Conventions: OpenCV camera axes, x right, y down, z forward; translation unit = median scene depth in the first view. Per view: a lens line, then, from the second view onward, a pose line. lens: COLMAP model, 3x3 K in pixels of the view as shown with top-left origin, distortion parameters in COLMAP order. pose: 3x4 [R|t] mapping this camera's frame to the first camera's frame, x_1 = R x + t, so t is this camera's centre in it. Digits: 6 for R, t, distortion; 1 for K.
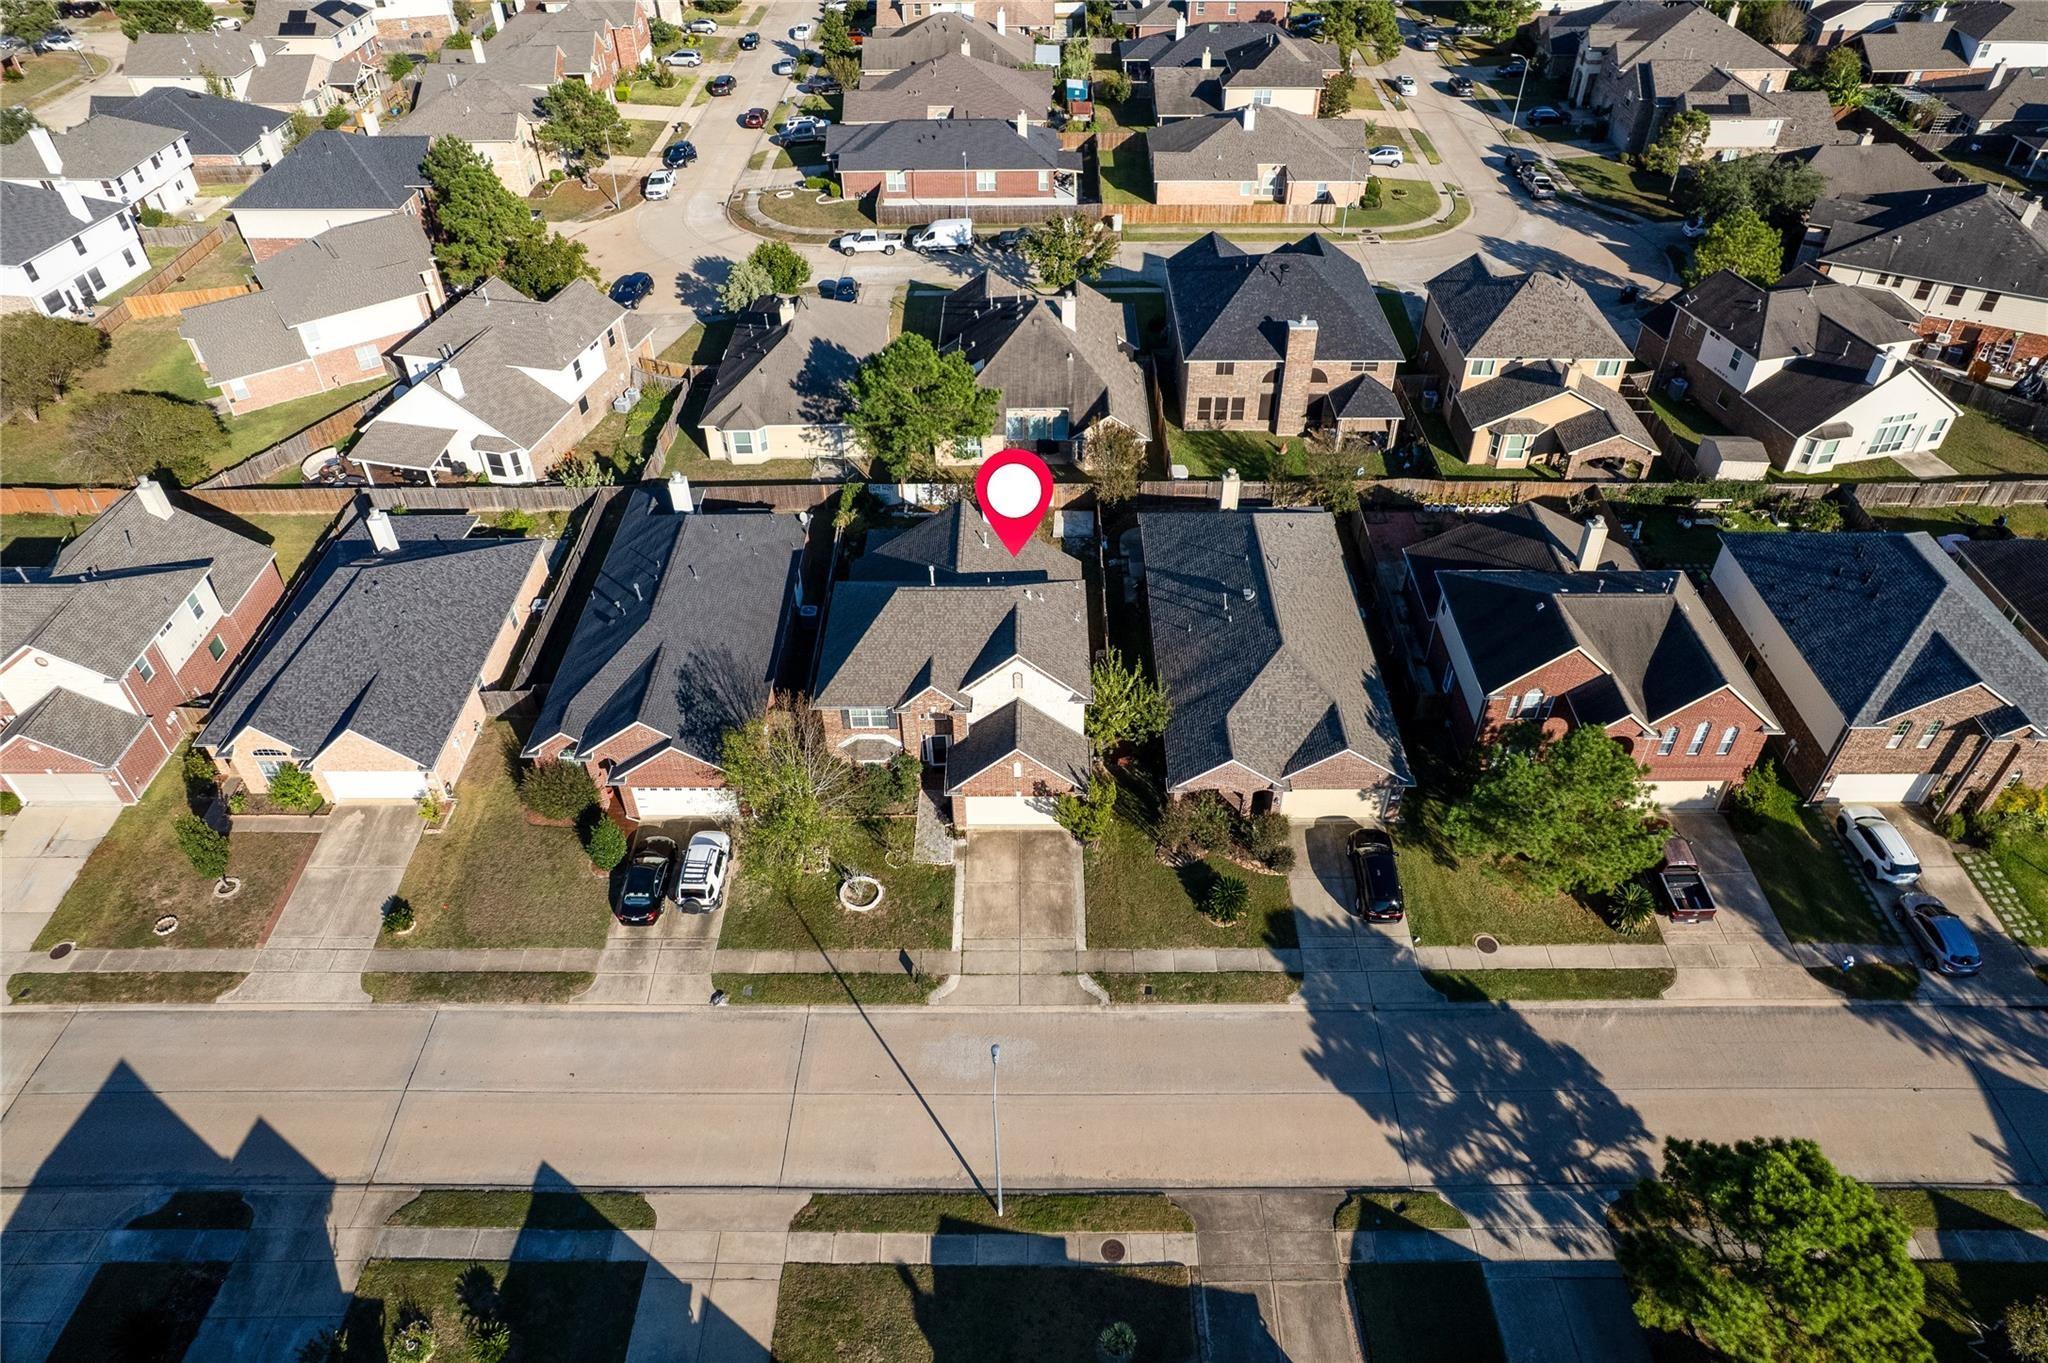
lens RADIAL K [[1304.4, 0, 1023.5], [0, 1304.4, 691.1], [0, 0, 1]] dist [-0.073586, 0.065308]
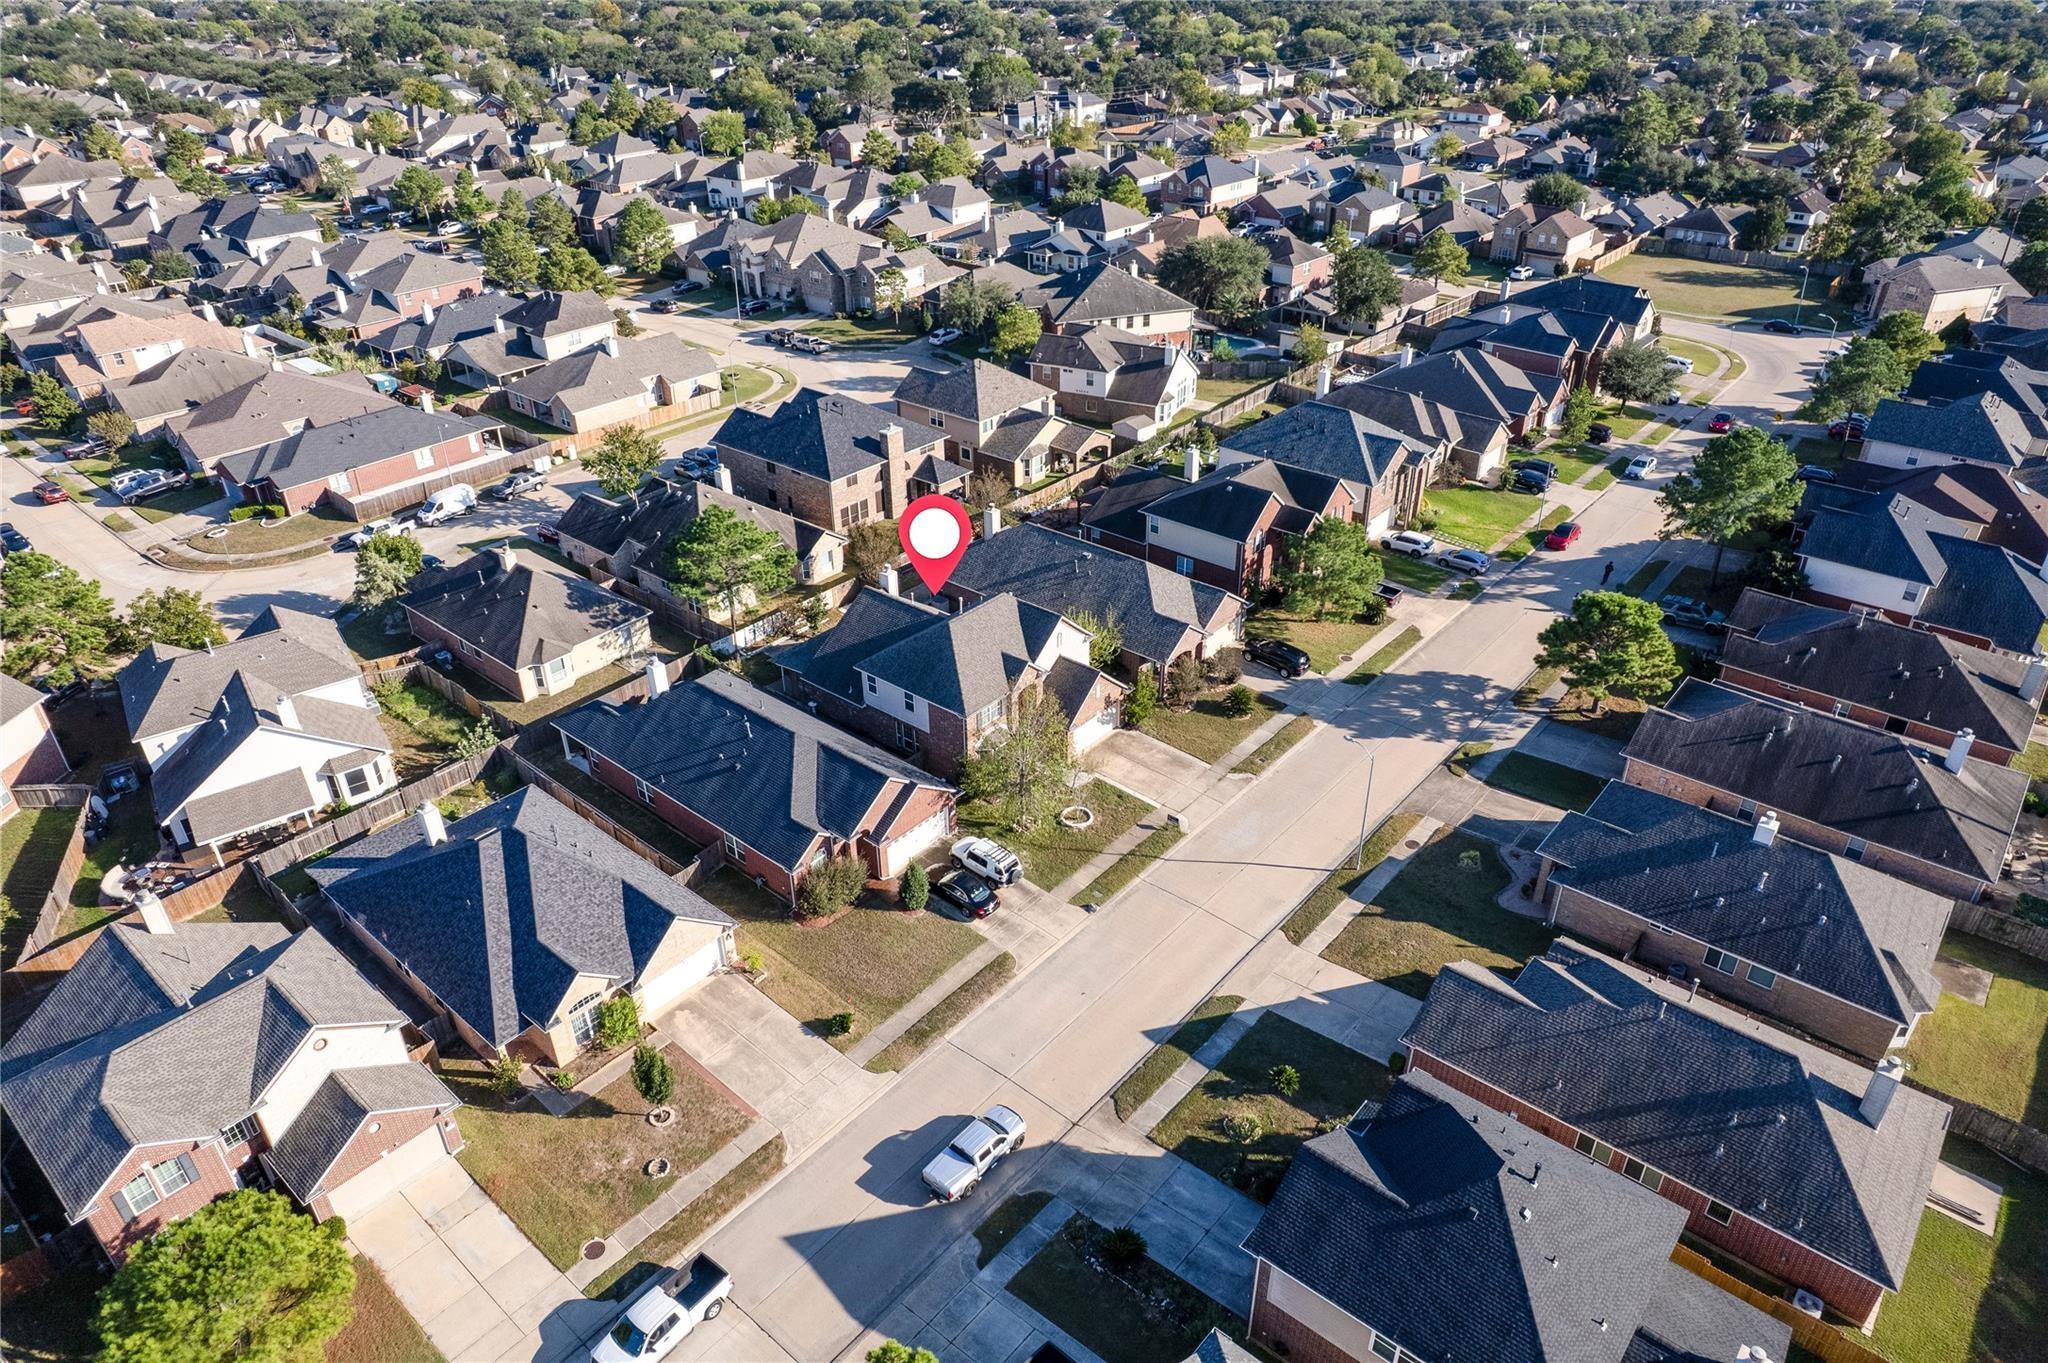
lens RADIAL K [[1305.8, 0, 1013.8], [0, 1305.8, 685.1], [0, 0, 1]] dist [-0.078376, 0.069172]
pose [[0.649210, -0.386748, 0.654945, -0.668616], [0.505656, 0.862696, 0.008198, -0.002266], [-0.568189, 0.325854, 0.755632, -0.004988]]
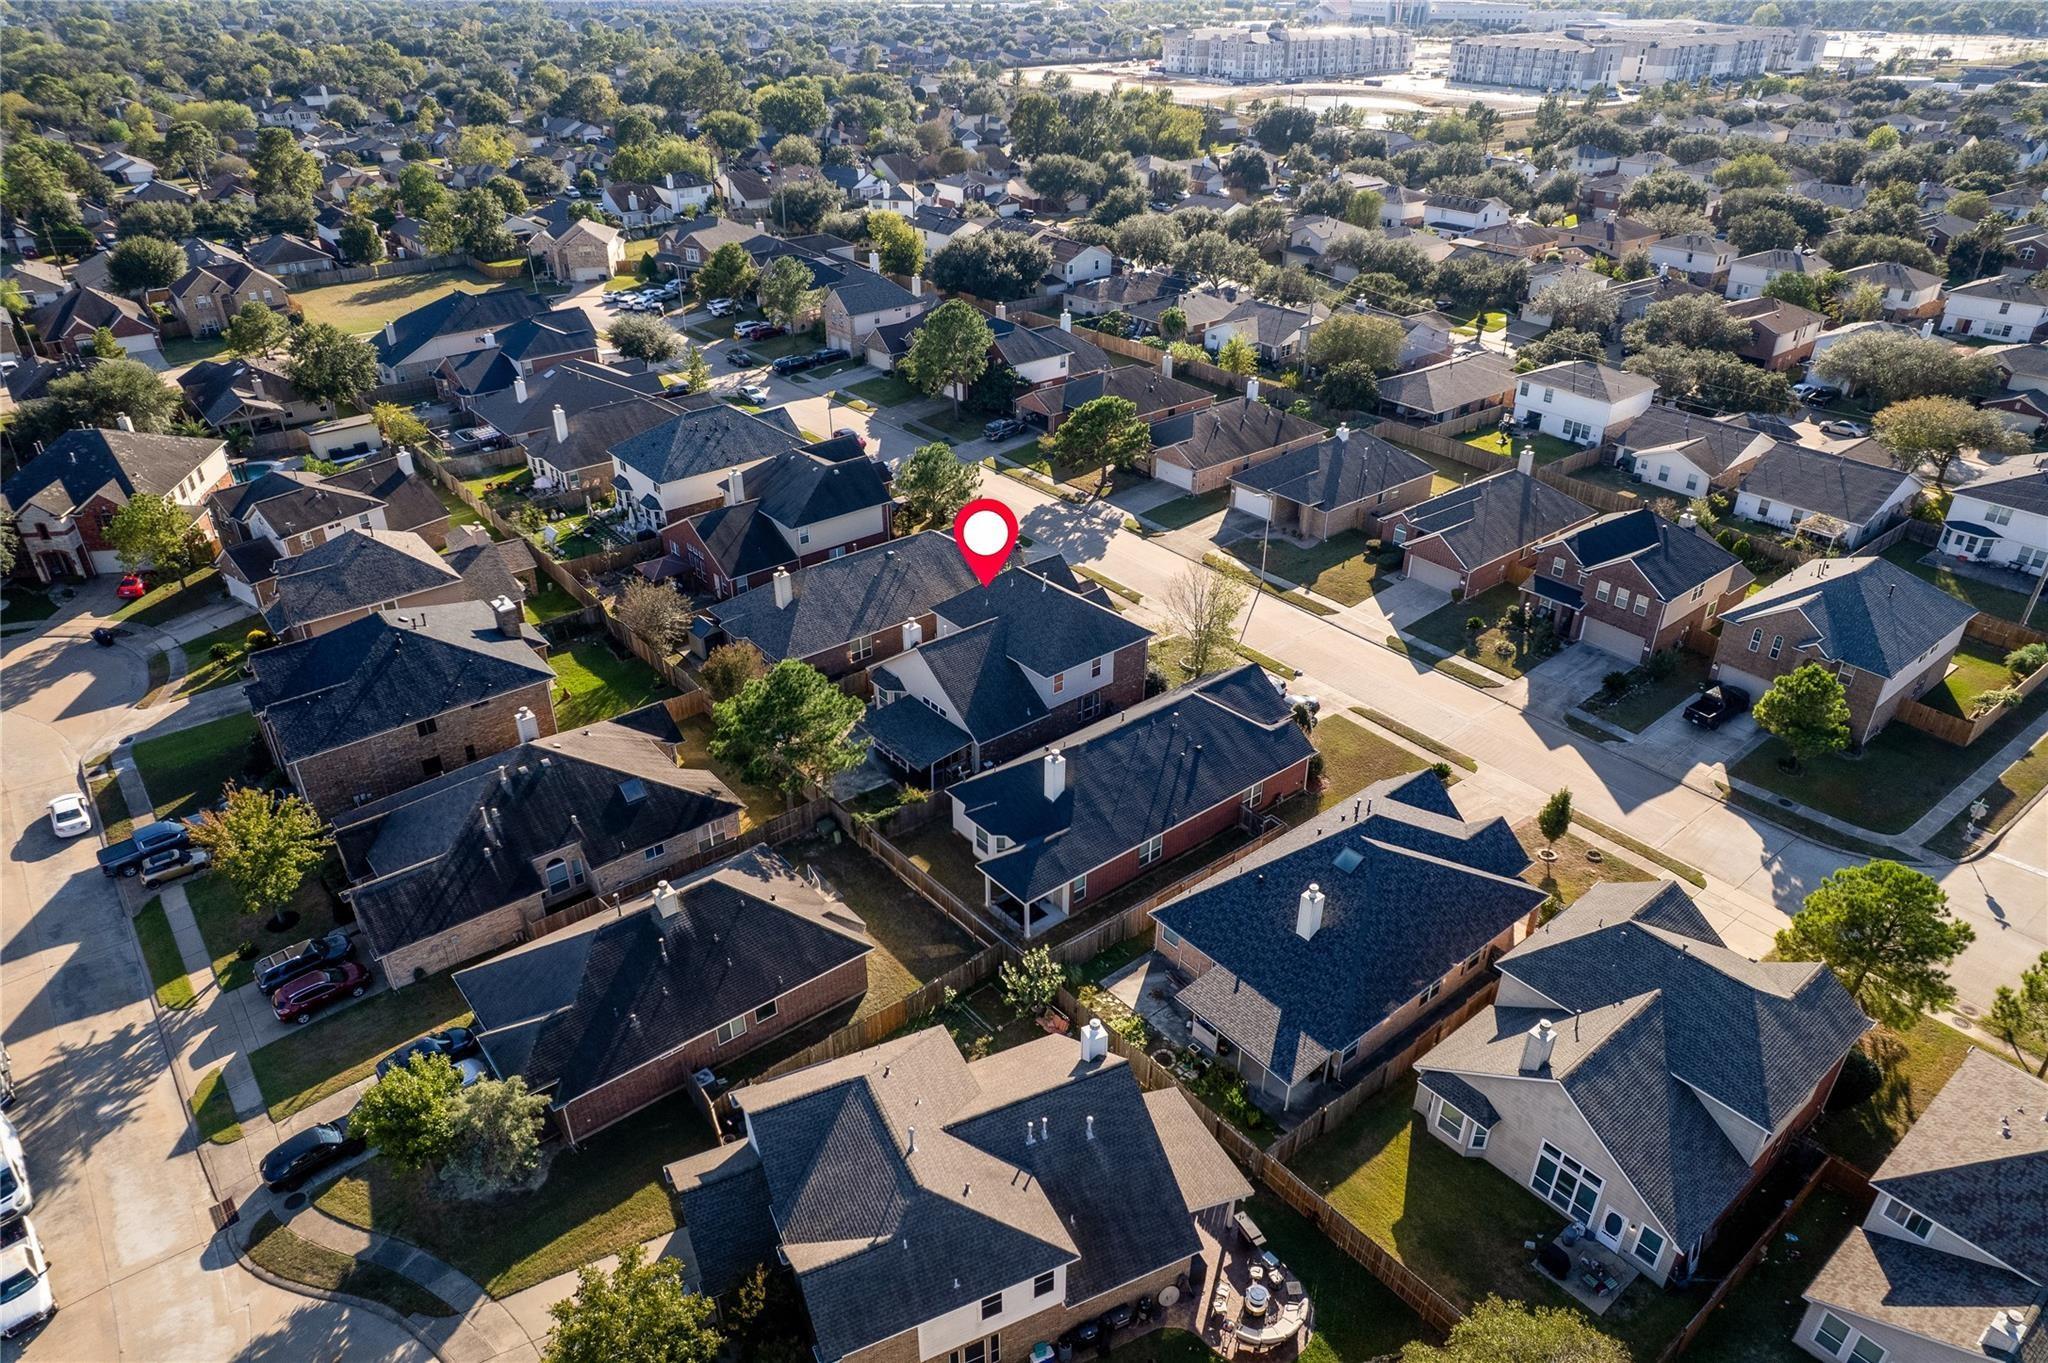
lens RADIAL K [[1305.8, 0, 1013.8], [0, 1305.8, 685.1], [0, 0, 1]] dist [-0.078376, 0.069172]
pose [[-0.635669, -0.369324, 0.677883, -0.750102], [0.513909, 0.452807, 0.728604, -0.775403], [-0.576041, 0.811521, -0.098036, 0.893567]]
